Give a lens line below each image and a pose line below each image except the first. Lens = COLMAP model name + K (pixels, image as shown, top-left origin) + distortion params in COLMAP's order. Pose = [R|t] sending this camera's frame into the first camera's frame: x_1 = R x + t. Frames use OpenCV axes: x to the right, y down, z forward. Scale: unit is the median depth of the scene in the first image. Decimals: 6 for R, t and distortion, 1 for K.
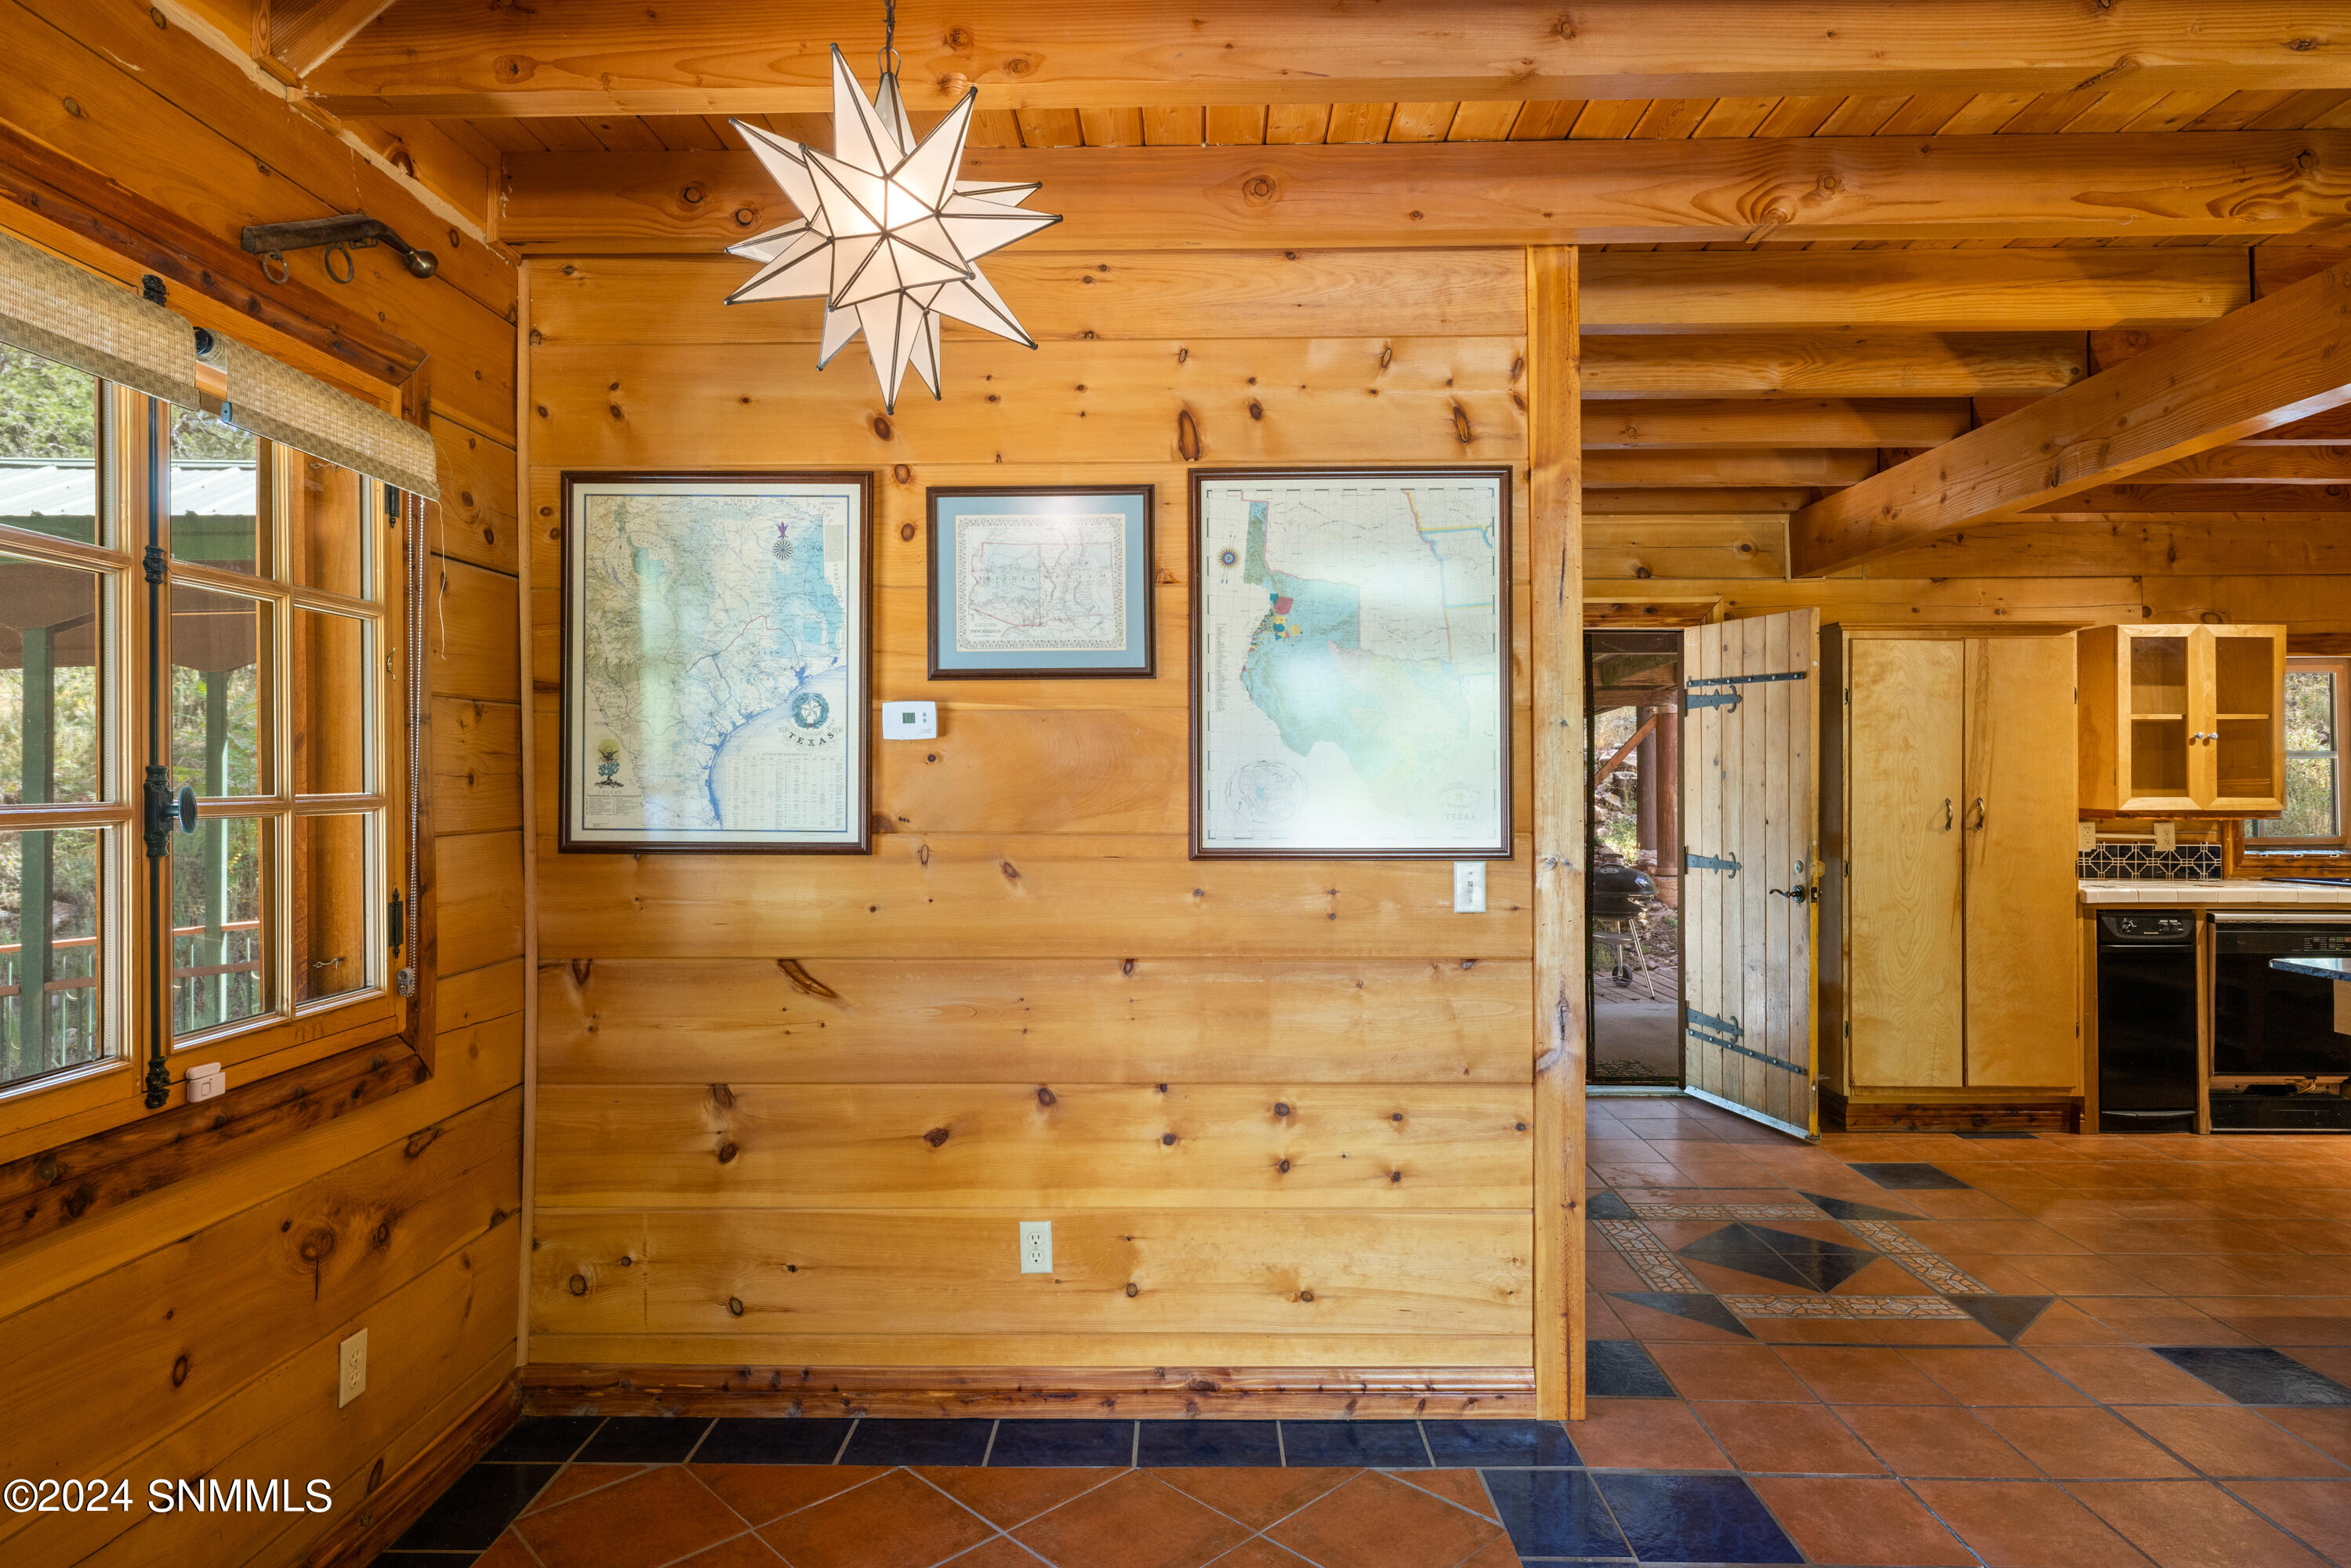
lens RADIAL K [[1335.0, 0, 1180.8], [0, 1335.0, 778.5], [0, 0, 1]] dist [0.005031, -0.000797]
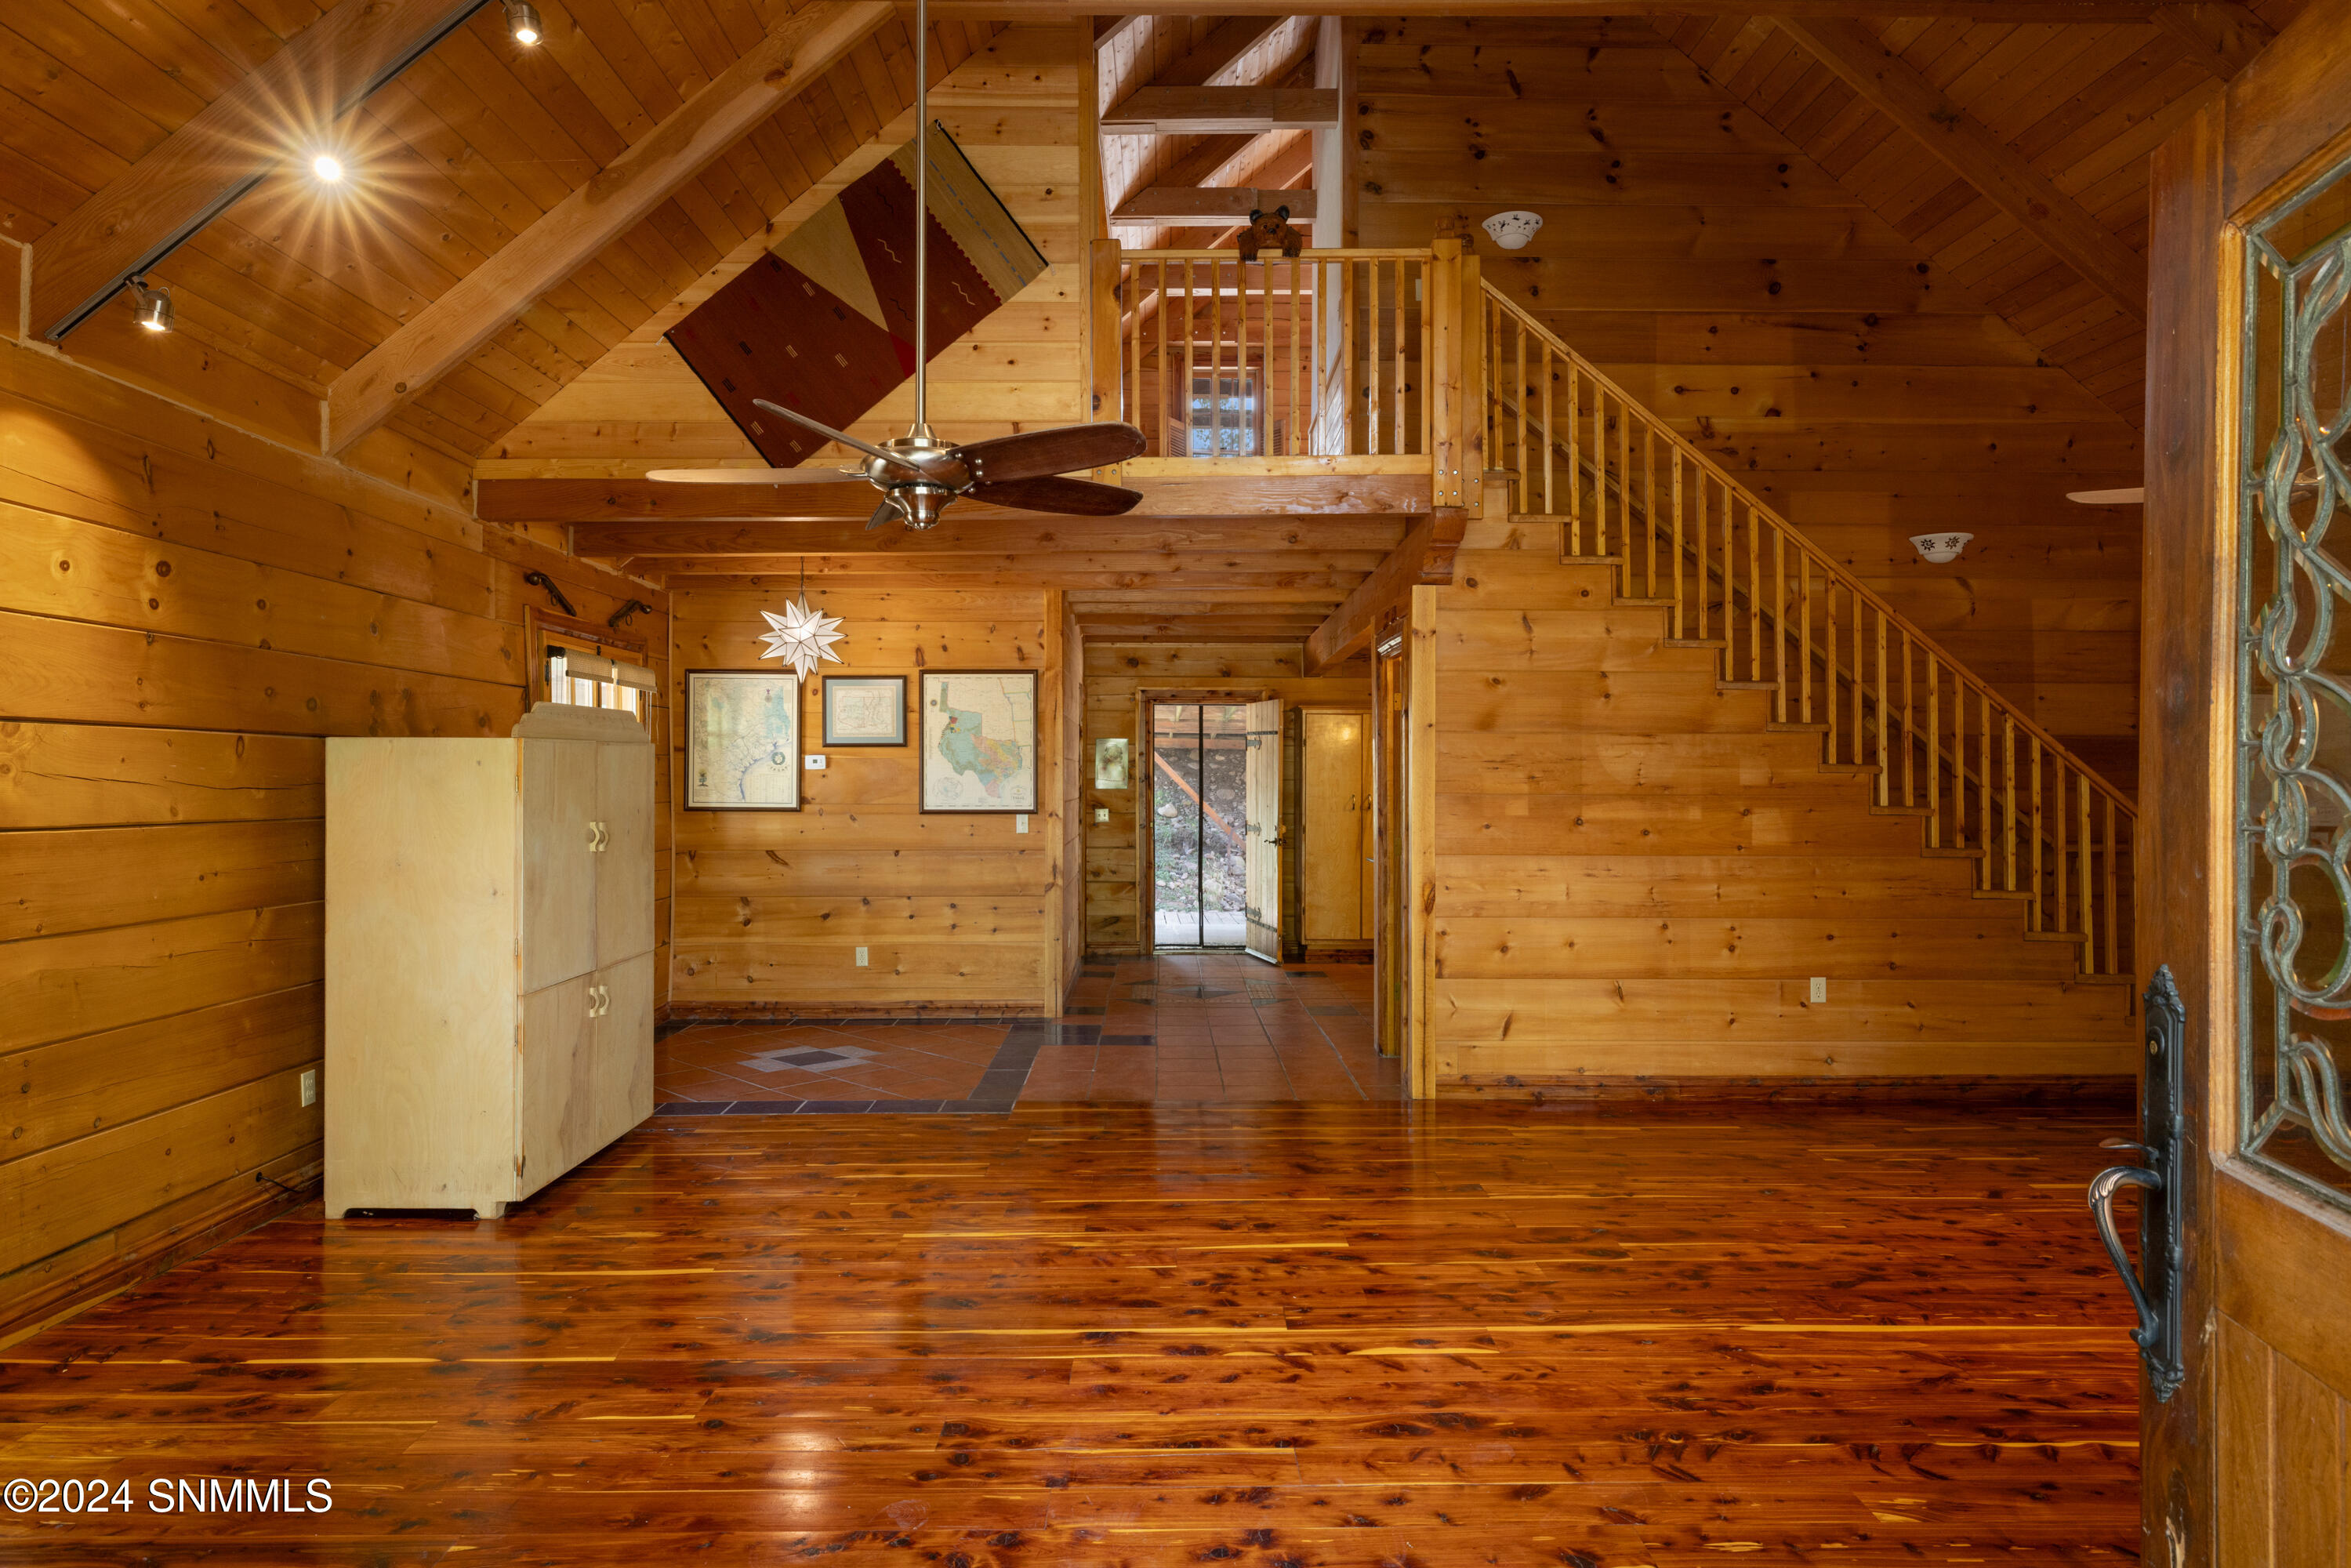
lens RADIAL K [[1335.0, 0, 1181.7], [0, 1335.0, 782.3], [0, 0, 1]] dist [0.005031, -0.000797]
pose [[0.999520, 0.003074, 0.030825, 0.454930], [-0.003137, 0.999993, 0.002004, -0.010608], [-0.030819, -0.002100, 0.999523, -1.725898]]
